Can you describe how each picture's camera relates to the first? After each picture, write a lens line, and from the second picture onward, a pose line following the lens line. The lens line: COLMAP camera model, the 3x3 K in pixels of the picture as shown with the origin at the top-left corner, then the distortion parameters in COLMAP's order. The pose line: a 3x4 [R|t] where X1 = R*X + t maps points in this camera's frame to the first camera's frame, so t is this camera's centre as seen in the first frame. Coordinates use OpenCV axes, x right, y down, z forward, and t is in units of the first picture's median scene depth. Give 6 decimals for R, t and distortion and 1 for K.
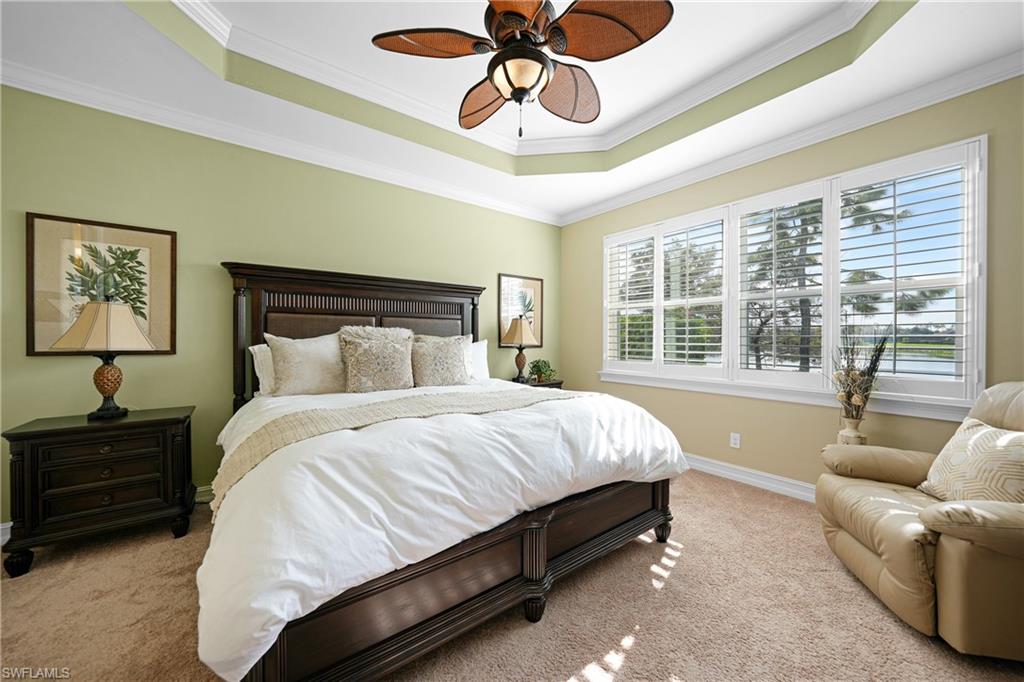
lens RADIAL K [[367.2, 0, 541.5], [0, 367.2, 339.1], [0, 0, 1]] dist [-0.012614, 0.000289]
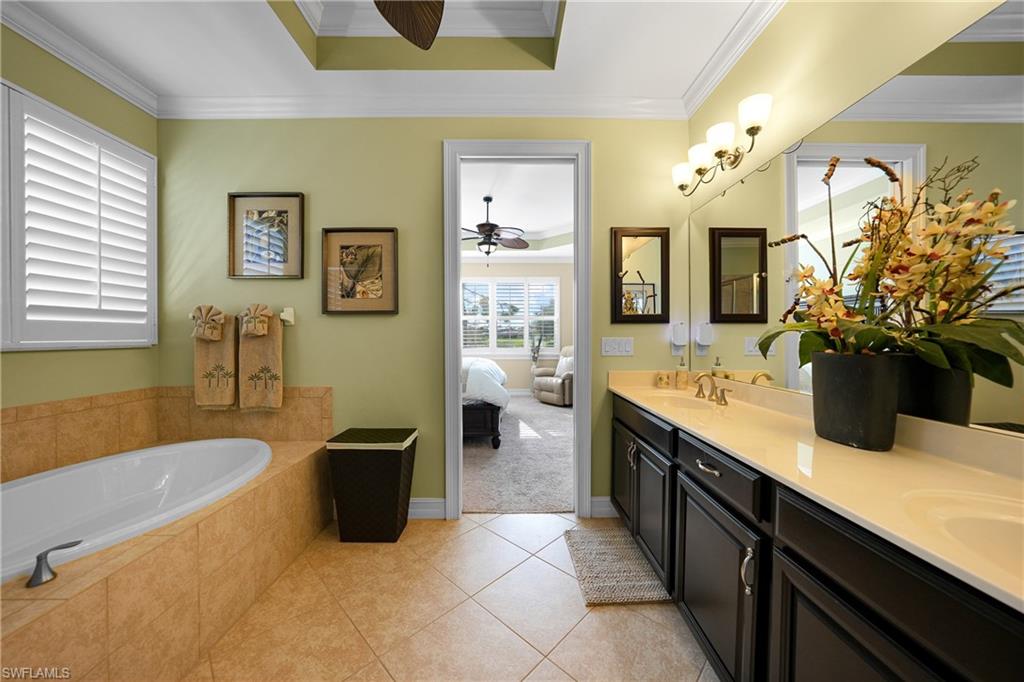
lens RADIAL K [[364.1, 0, 517.1], [0, 364.1, 338.0], [0, 0, 1]] dist [-0.014133, 0.000504]
pose [[0.588346, -0.007957, 0.808570, -1.683097], [0.002816, 0.999966, 0.007792, -0.006435], [-0.808605, -0.002307, 0.588348, -0.685231]]
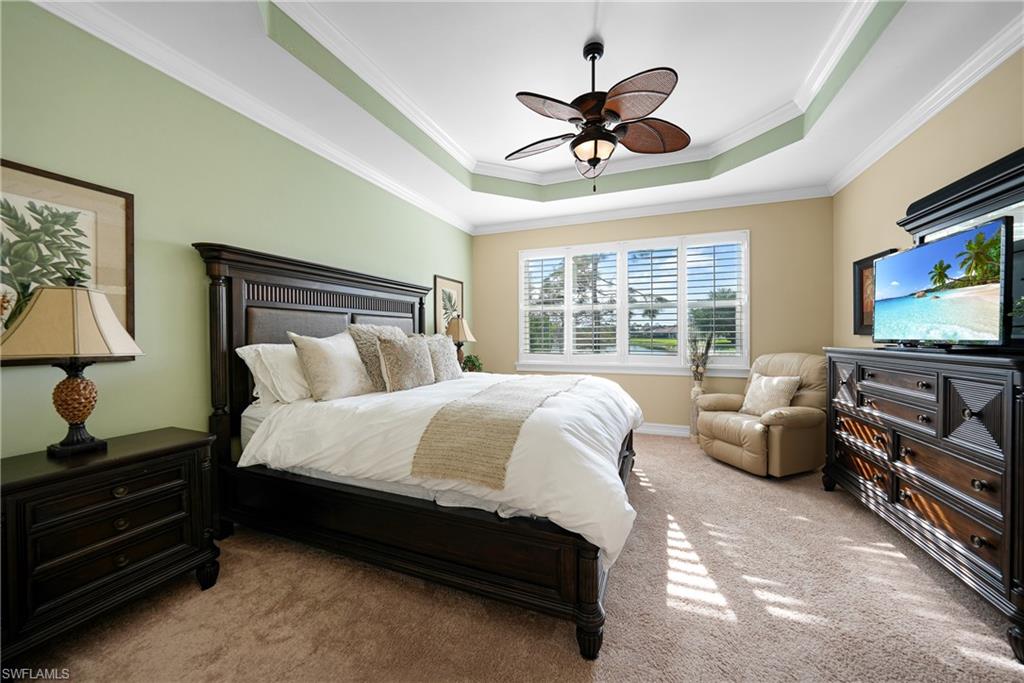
lens RADIAL K [[364.1, 0, 517.1], [0, 364.1, 338.5], [0, 0, 1]] dist [-0.014133, 0.000504]
pose [[0.855398, -0.011235, 0.517849, -0.744305], [0.008580, 0.999935, 0.007520, -0.001791], [-0.517900, -0.001989, 0.855439, -0.028880]]
